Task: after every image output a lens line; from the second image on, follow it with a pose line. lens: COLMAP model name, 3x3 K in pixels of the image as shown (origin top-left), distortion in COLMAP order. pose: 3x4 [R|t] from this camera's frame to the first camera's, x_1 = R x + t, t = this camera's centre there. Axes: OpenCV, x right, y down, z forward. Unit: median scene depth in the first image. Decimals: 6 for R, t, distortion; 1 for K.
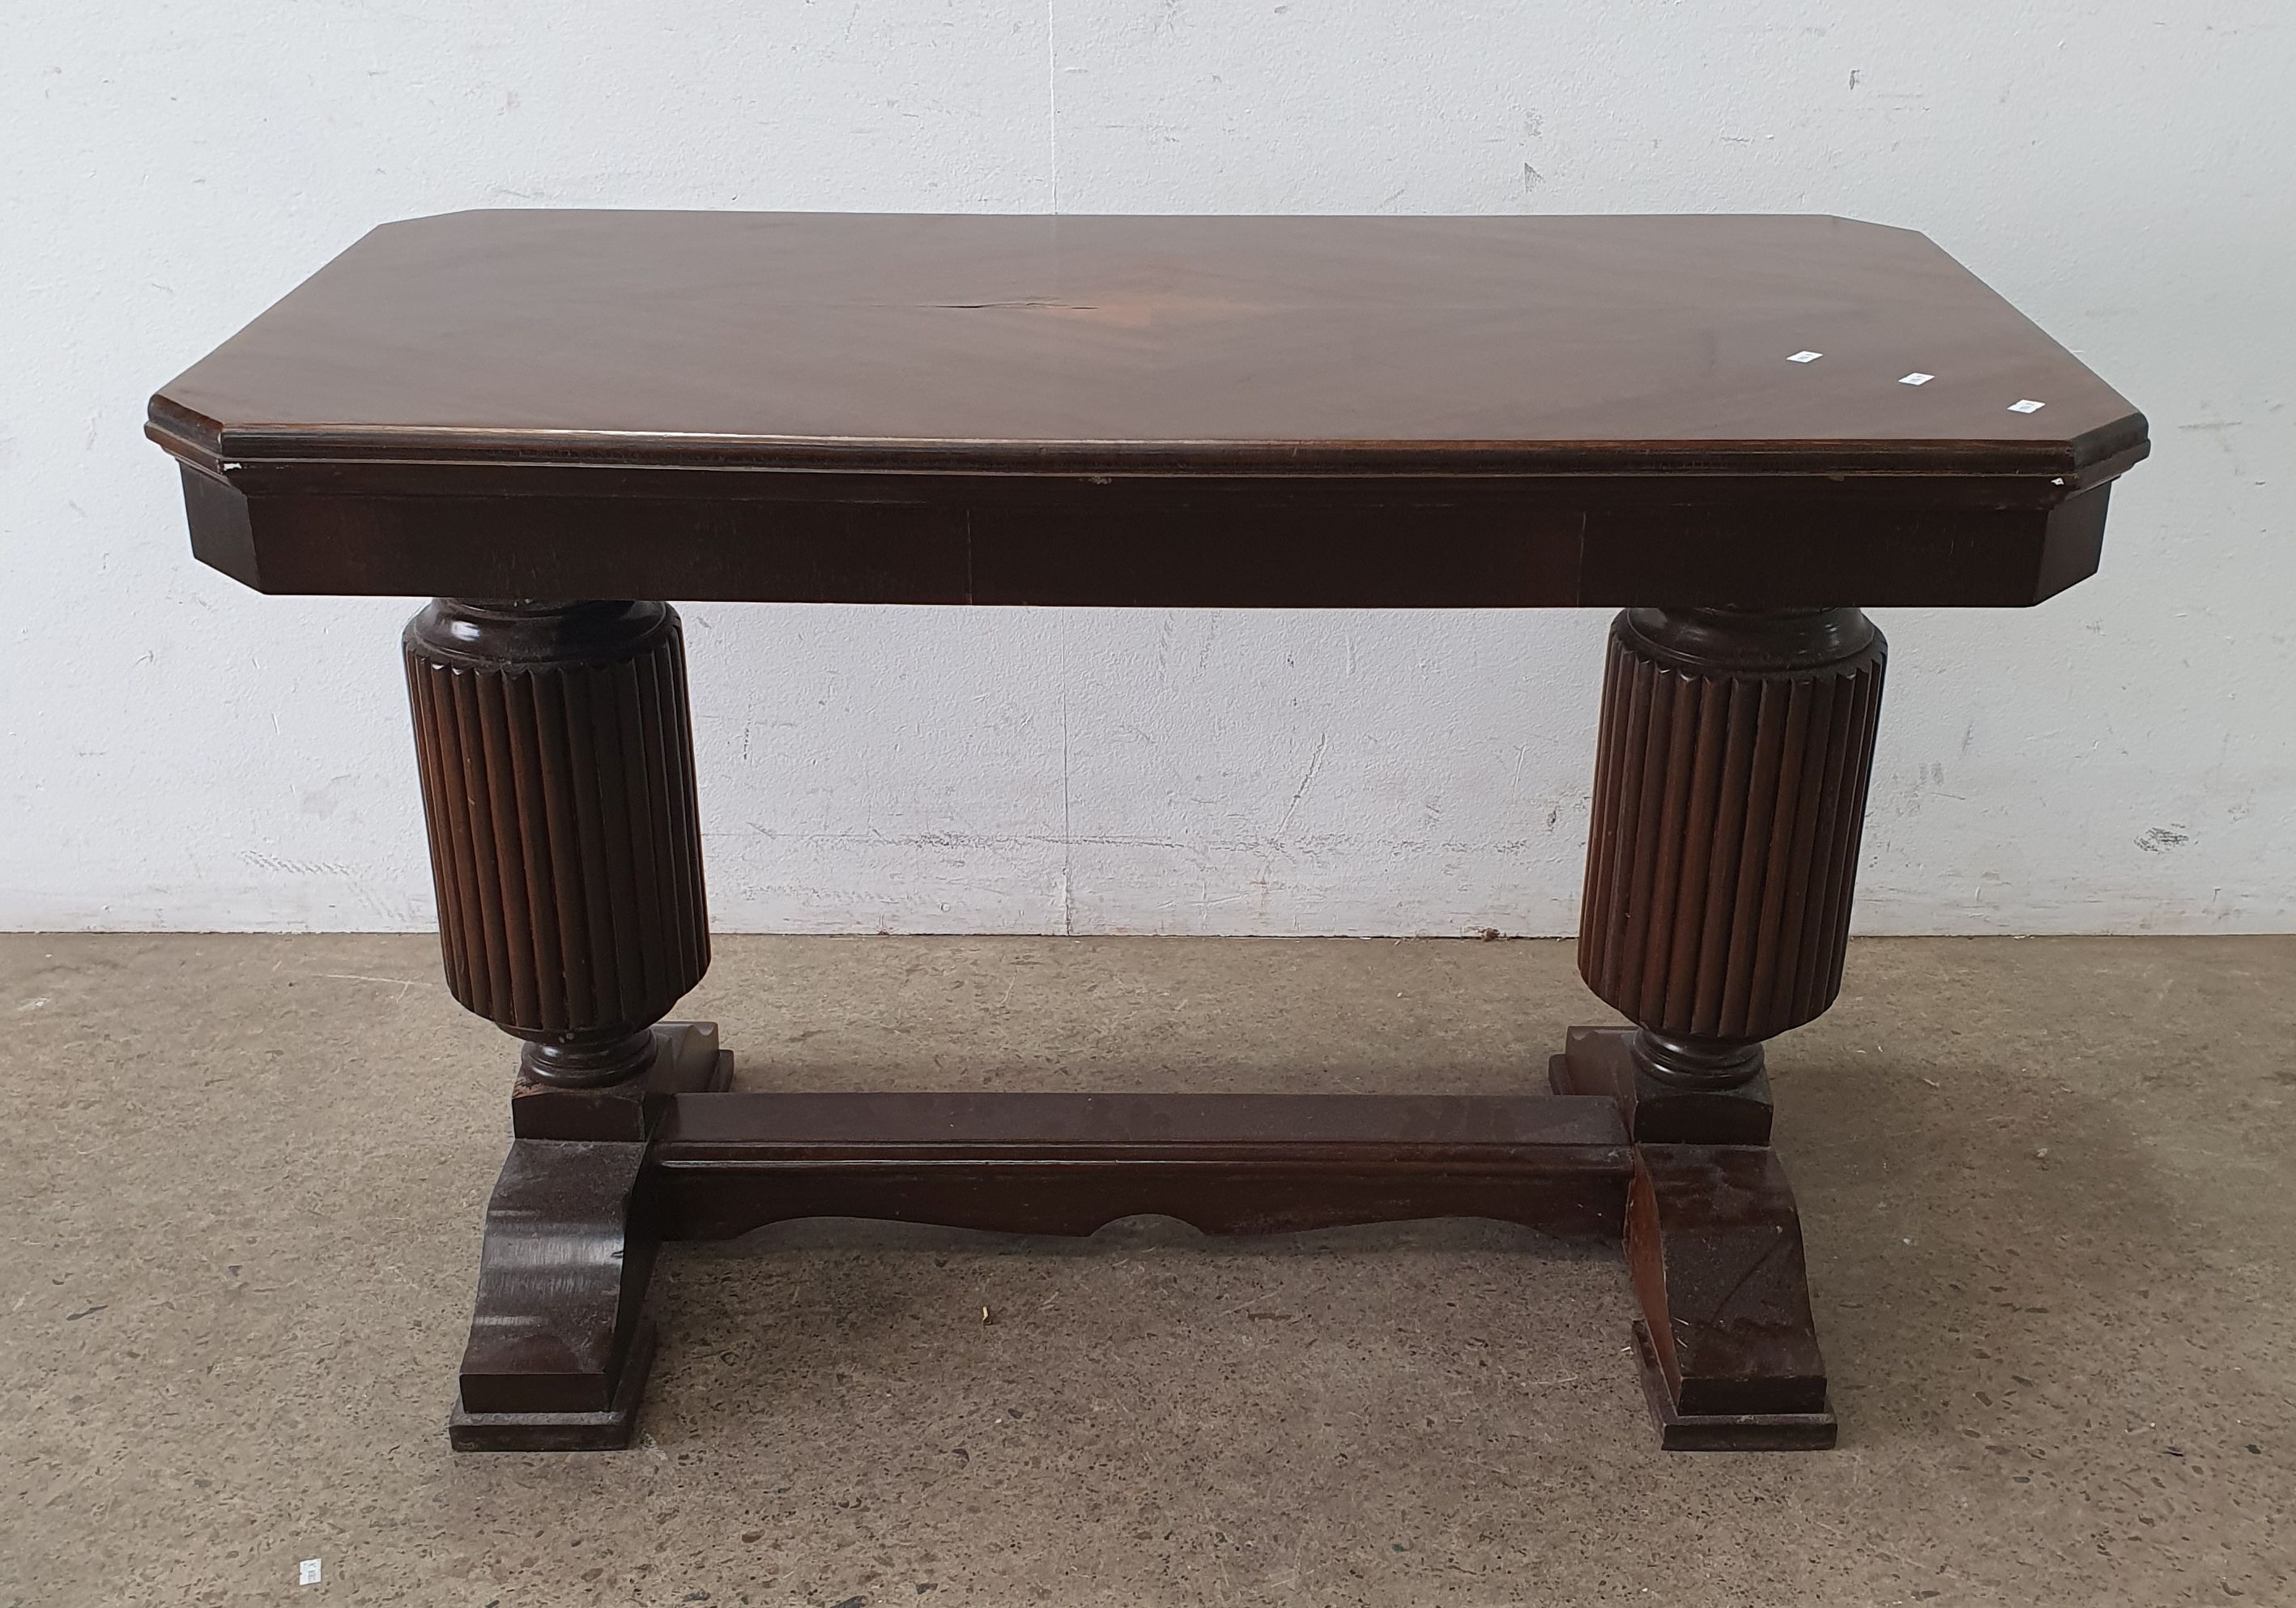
lens RADIAL K [[2470.2, 0, 1147.5], [0, 2470.2, 877.3], [0, 0, 1]] dist [0.033052, 0.000000]
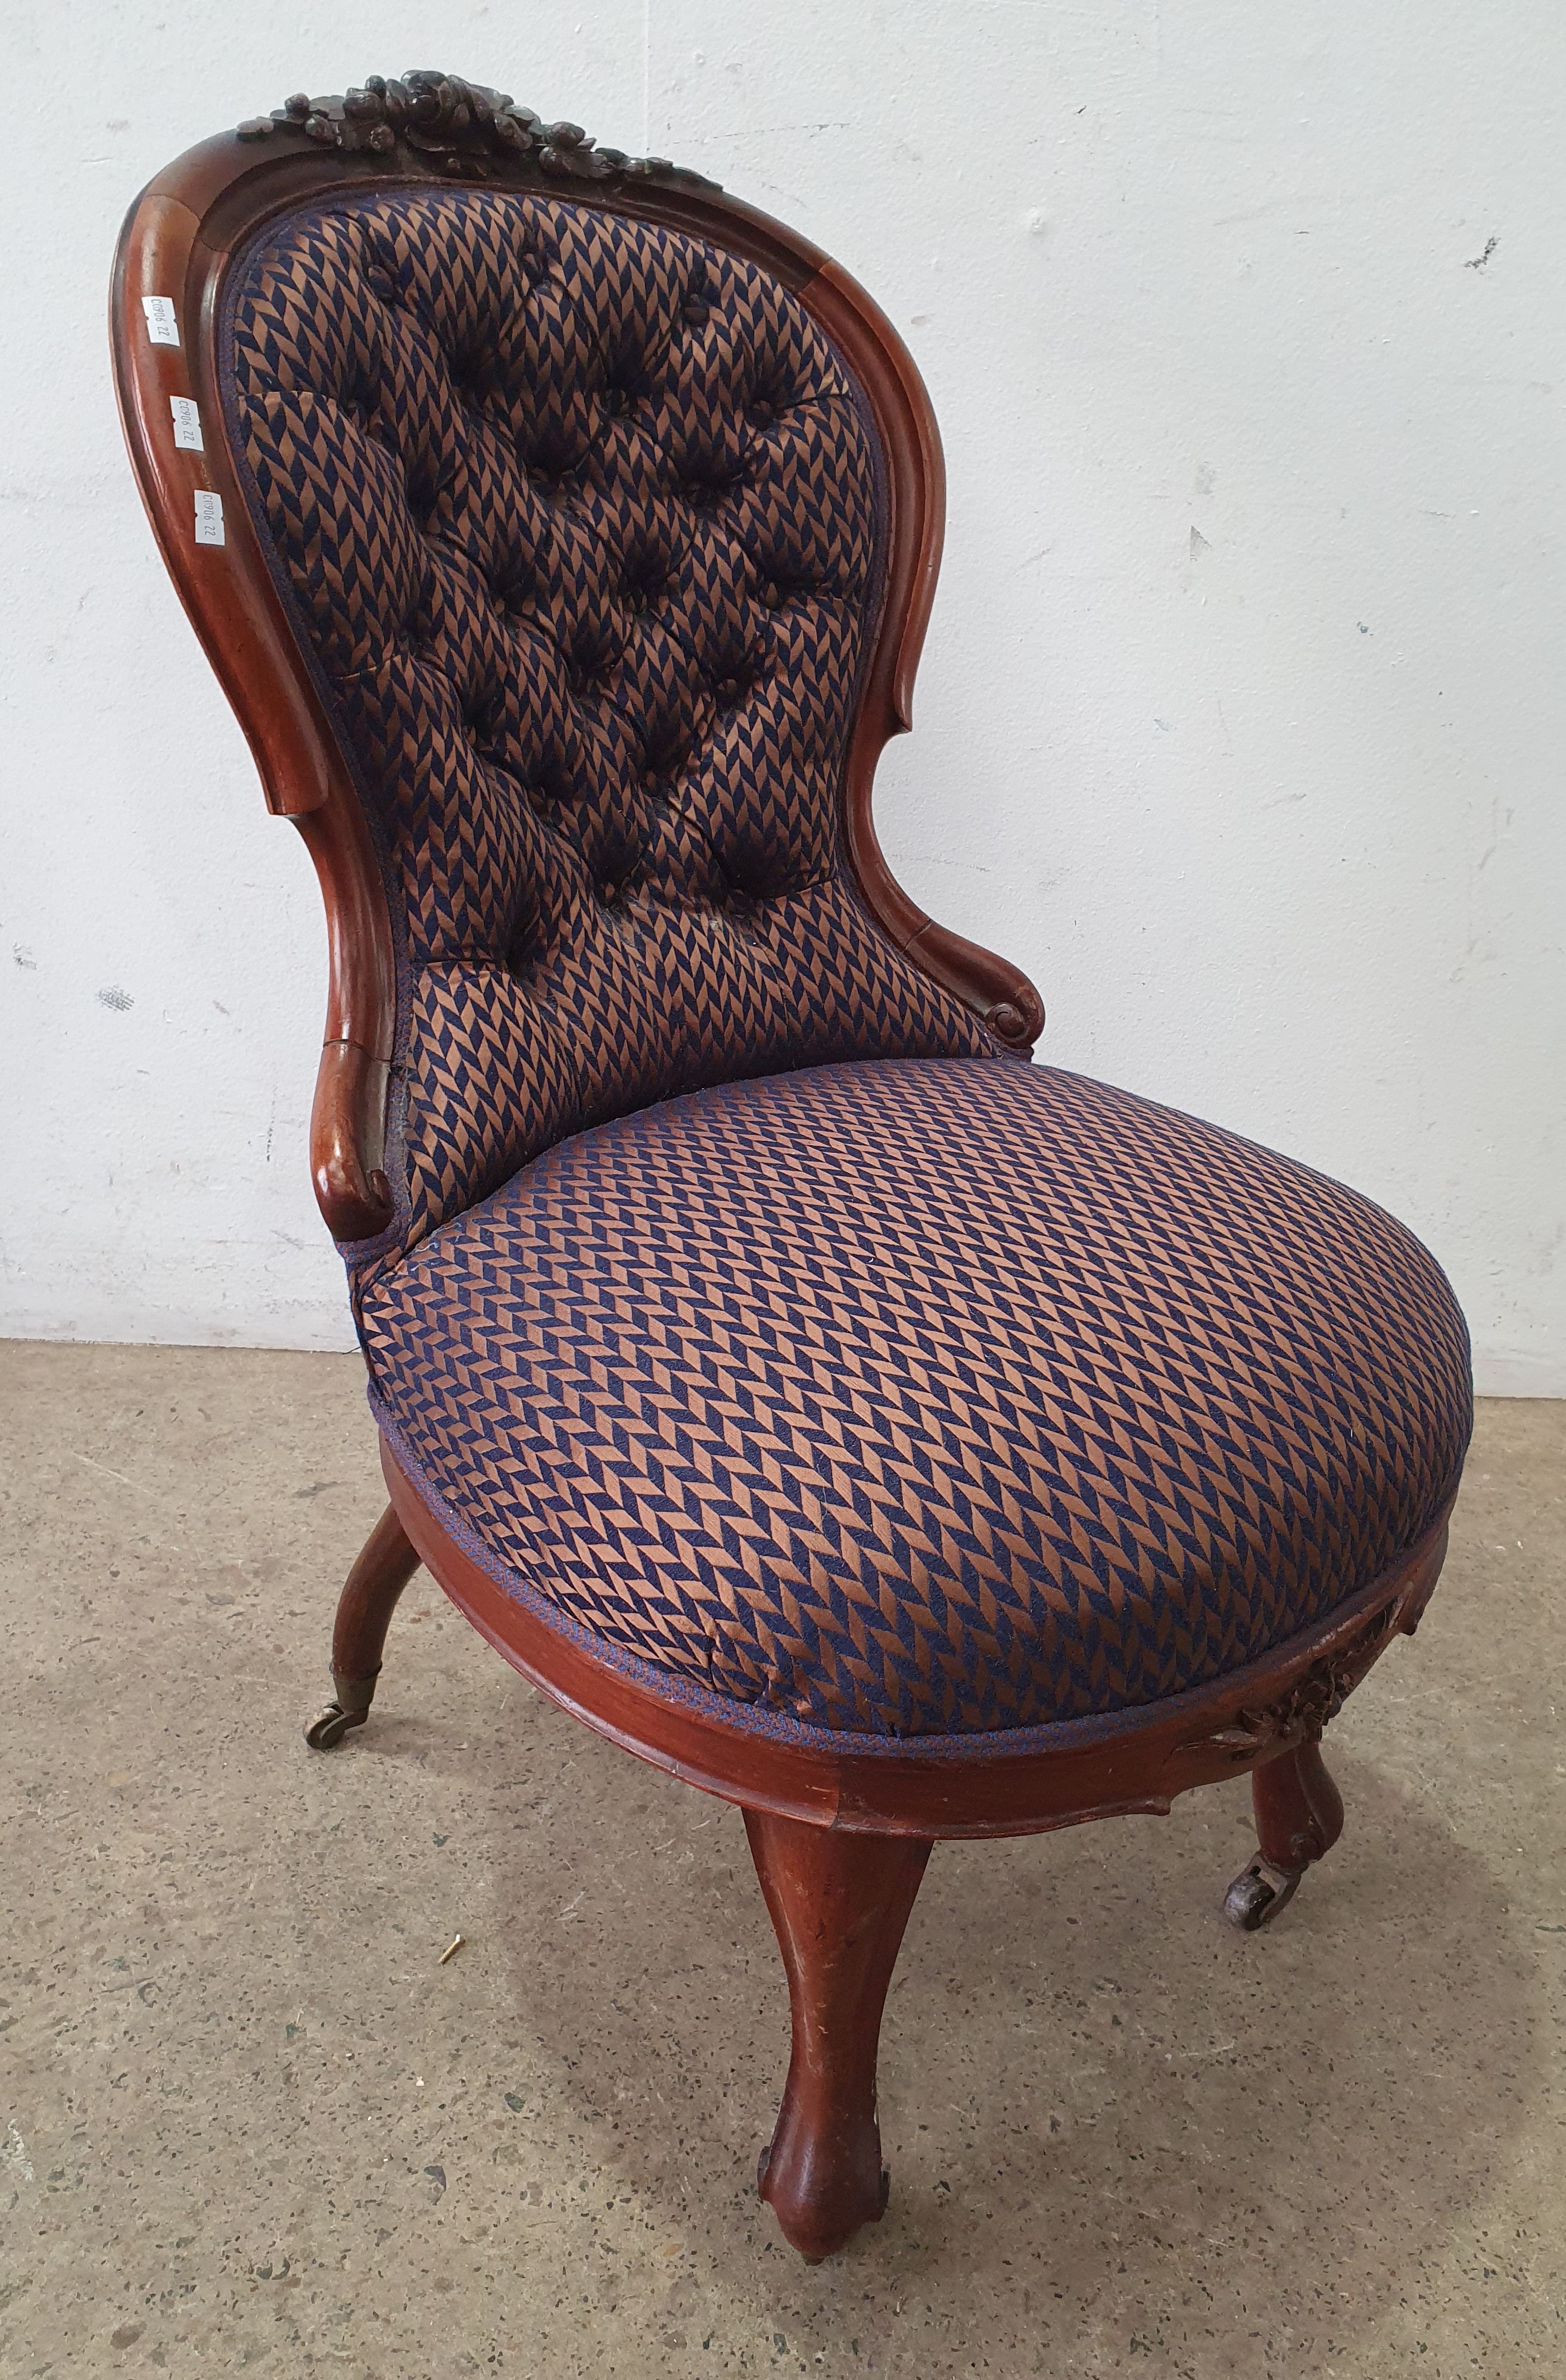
lens RADIAL K [[1859.8, 0, 813.1], [0, 1859.8, 1205.0], [0, 0, 1]] dist [-0.030398, 0.058296]
pose [[0.997777, 0.041729, 0.051954, -0.002775], [-0.043281, 0.998639, 0.029116, -0.075897], [-0.050669, -0.031300, 0.998225, 0.415022]]
